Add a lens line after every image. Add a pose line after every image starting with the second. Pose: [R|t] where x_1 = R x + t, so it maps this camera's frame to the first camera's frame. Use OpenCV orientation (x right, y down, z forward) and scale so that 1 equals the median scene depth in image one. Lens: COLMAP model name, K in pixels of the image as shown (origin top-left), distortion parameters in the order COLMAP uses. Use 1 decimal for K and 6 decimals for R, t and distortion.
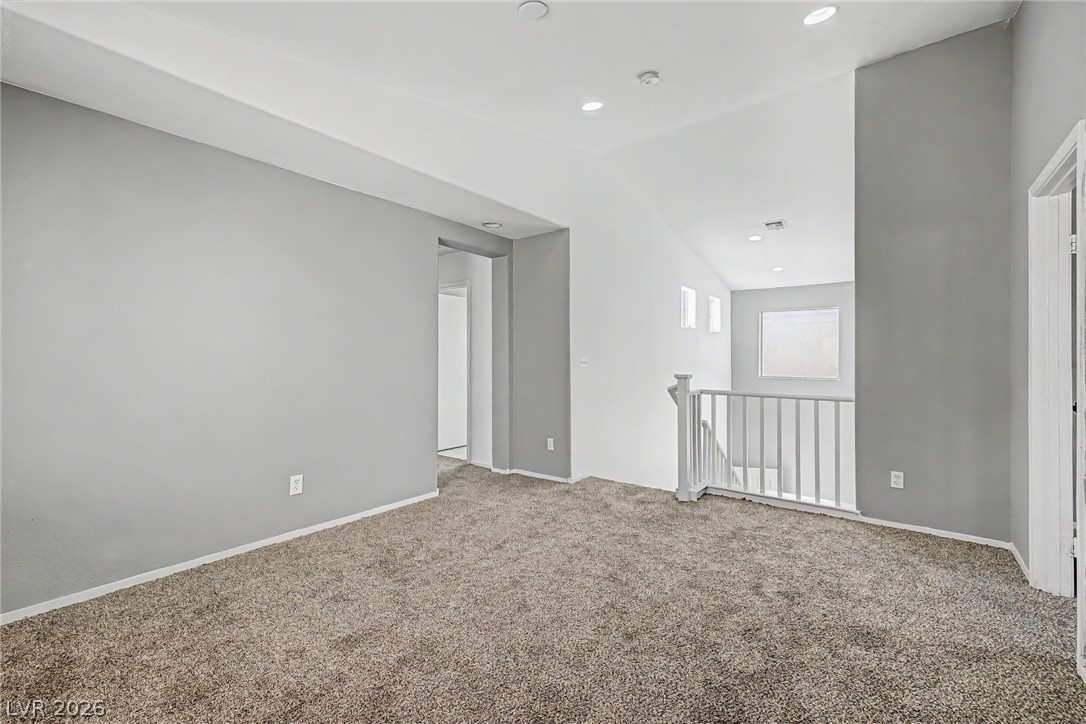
lens RADIAL K [[462.5, 0, 536.9], [0, 462.5, 359.0], [0, 0, 1]] dist [0.009592, -0.000732]
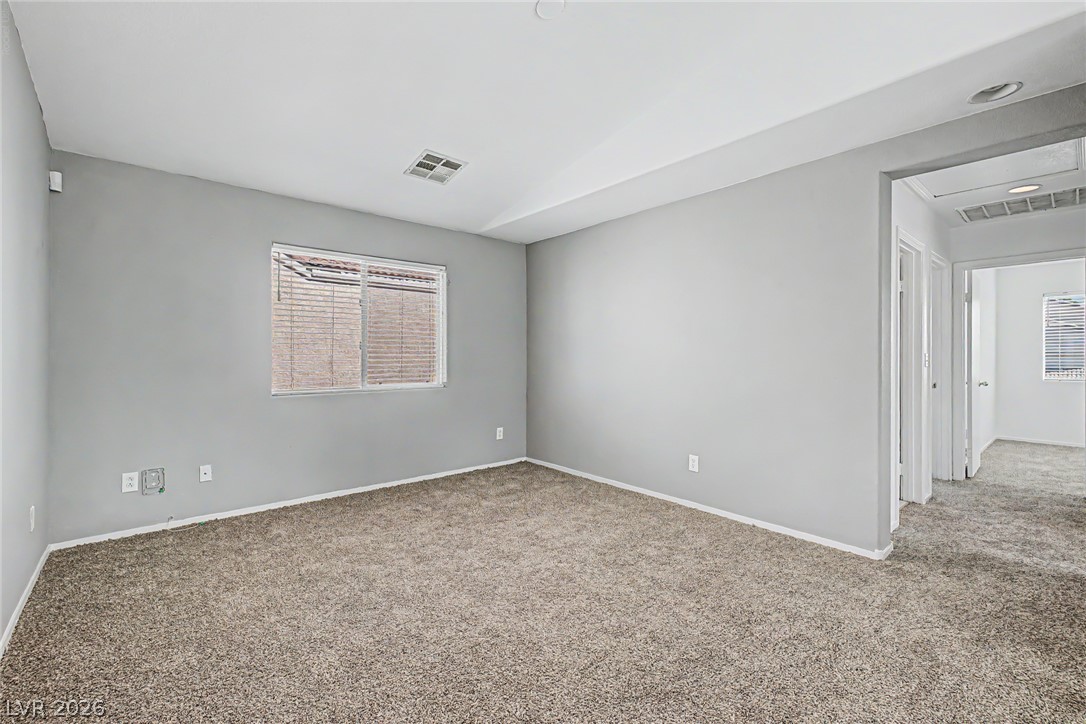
lens RADIAL K [[462.5, 0, 536.9], [0, 462.5, 358.0], [0, 0, 1]] dist [0.009592, -0.000732]
pose [[-0.190070, 0.003977, -0.981762, 0.653047], [-0.005936, 0.999969, 0.005200, 0.001769], [0.981753, 0.006816, -0.190040, 0.773294]]
